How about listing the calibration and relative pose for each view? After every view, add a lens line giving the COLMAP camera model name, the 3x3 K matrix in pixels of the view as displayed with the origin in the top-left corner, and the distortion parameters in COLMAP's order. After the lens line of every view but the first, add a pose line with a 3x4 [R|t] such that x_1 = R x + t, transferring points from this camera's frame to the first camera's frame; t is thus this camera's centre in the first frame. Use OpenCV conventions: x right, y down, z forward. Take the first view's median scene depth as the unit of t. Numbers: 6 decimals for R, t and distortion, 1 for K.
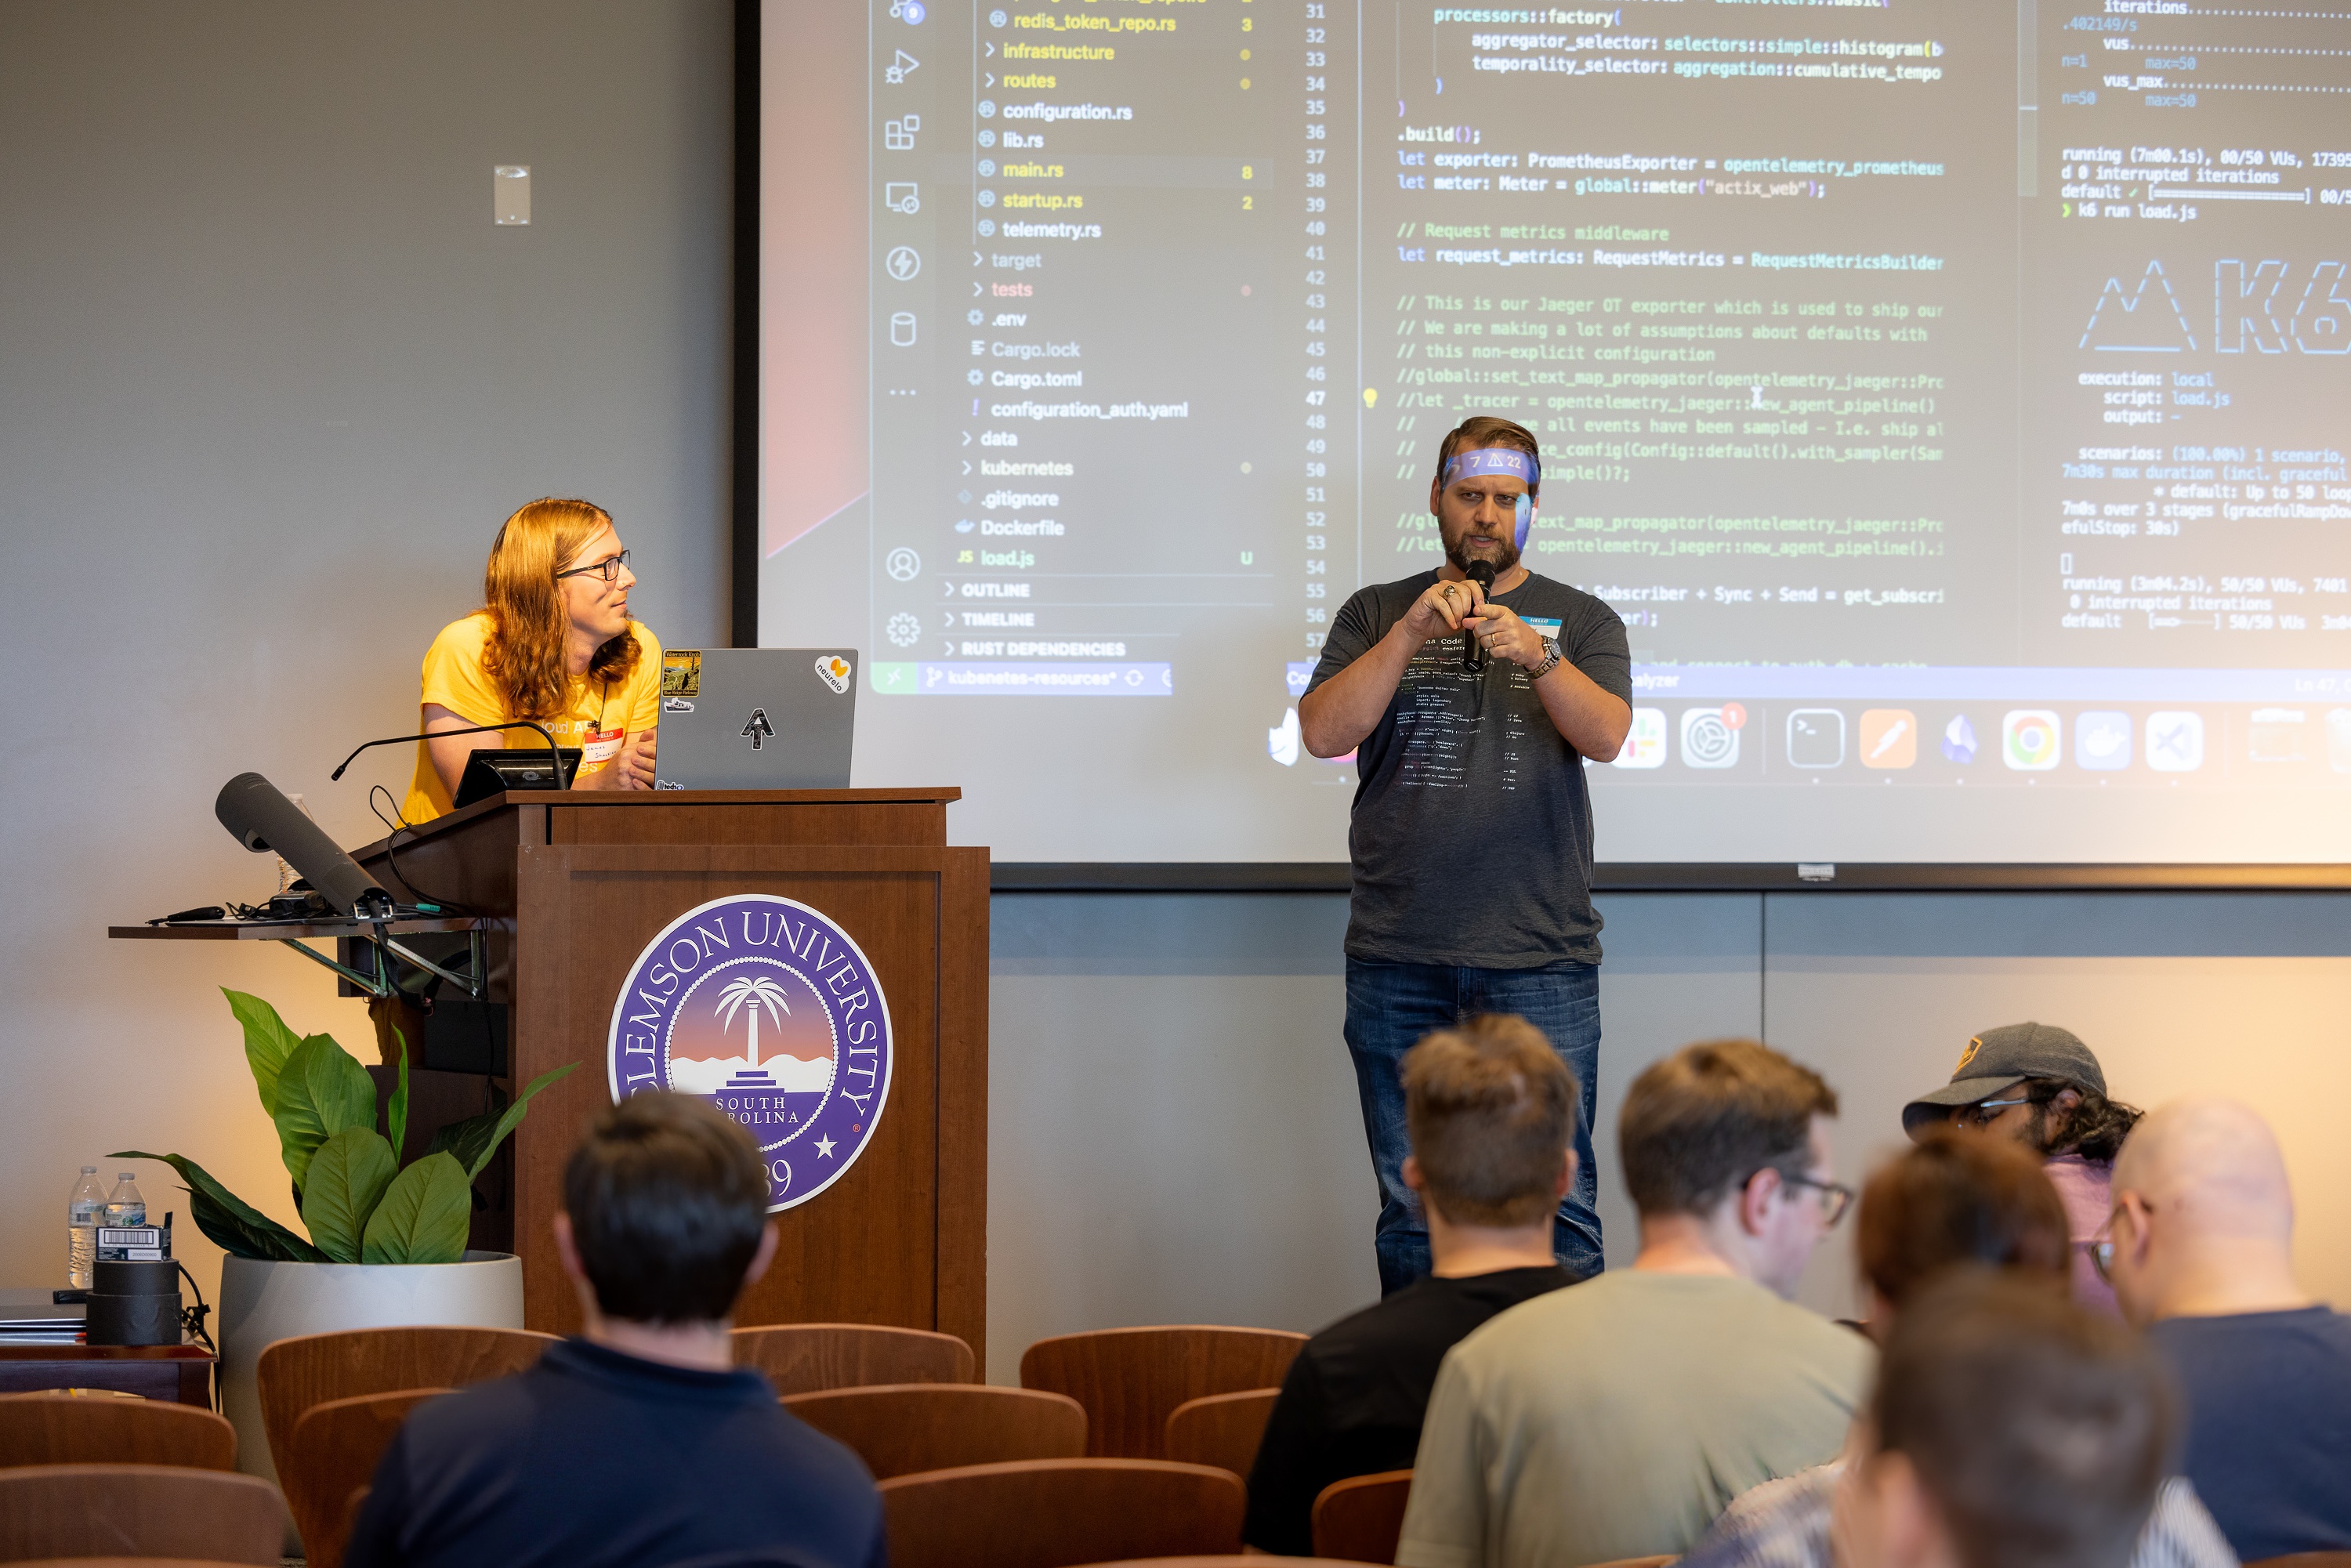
lens RADIAL K [[7634.5, 0, 1074.6], [0, 7634.5, 888.5], [0, 0, 1]] dist [0.039160, 2.766375]
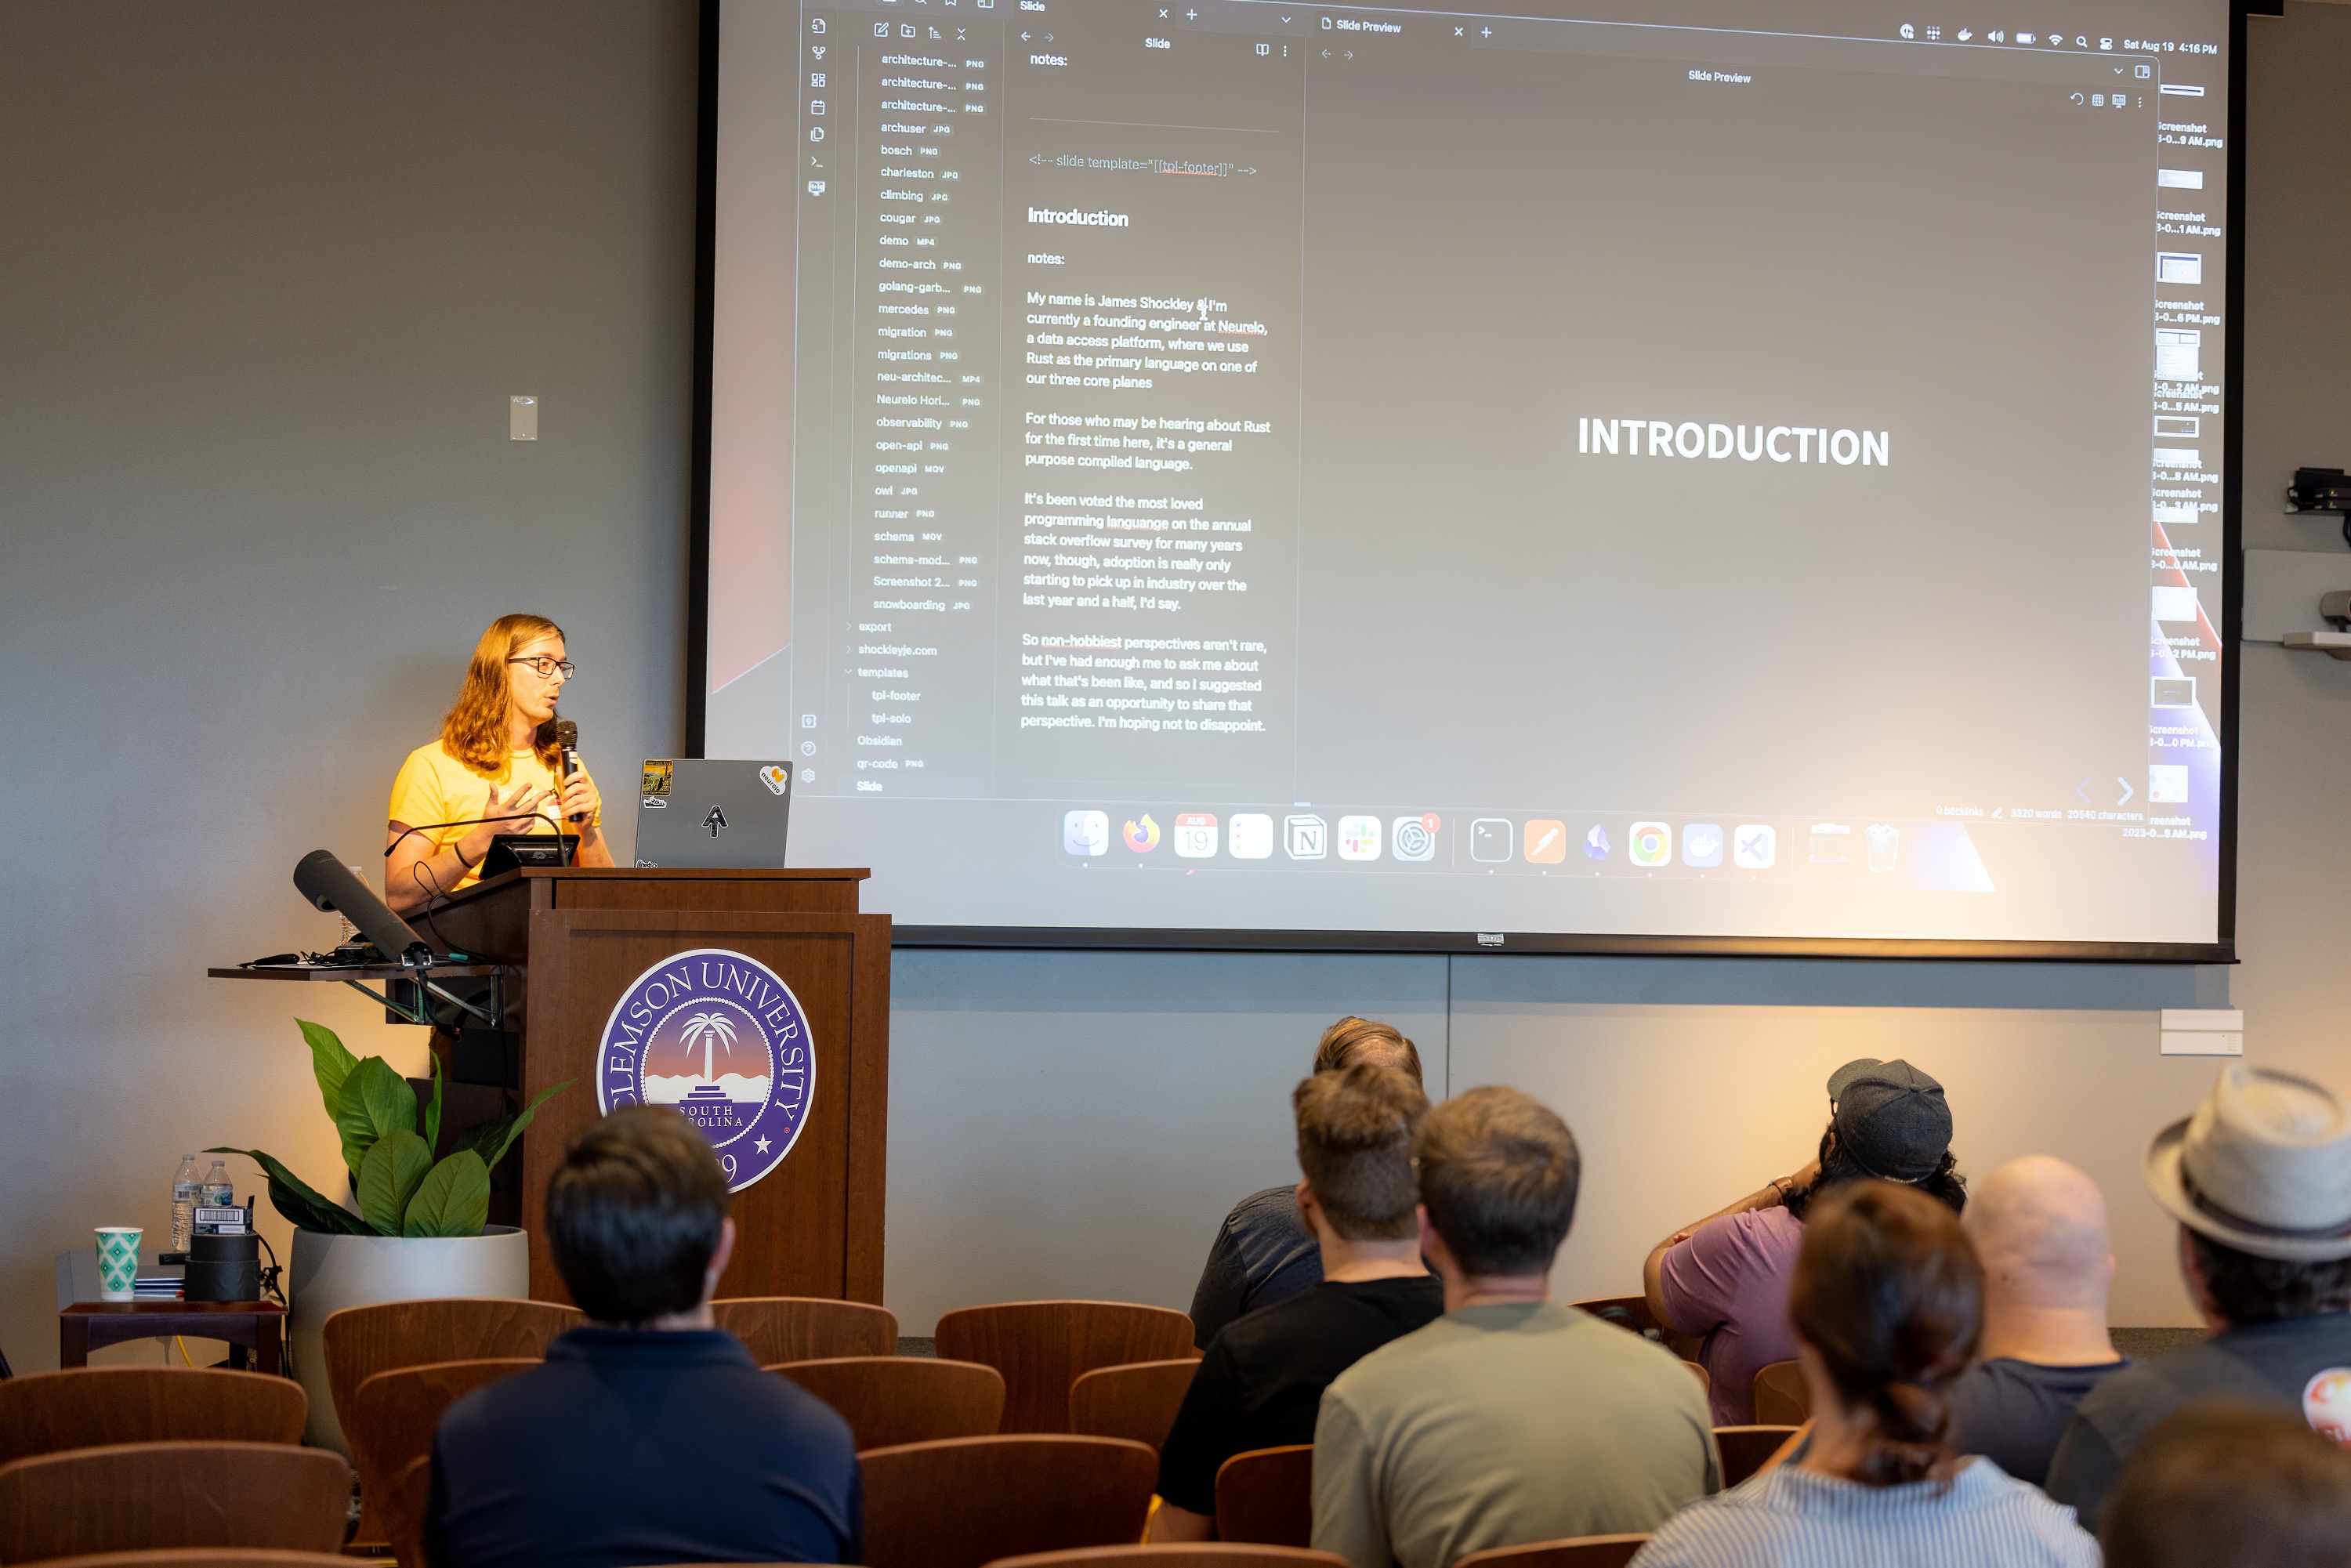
lens RADIAL K [[5009.8, 0, 1167.1], [0, 5009.8, 718.8], [0, 0, 1]] dist [0.023386, -0.013637]
pose [[0.997868, 0.014535, 0.063622, -0.019332], [-0.011788, 0.998991, -0.043339, -0.002342], [-0.064188, 0.042496, 0.997033, 0.144424]]
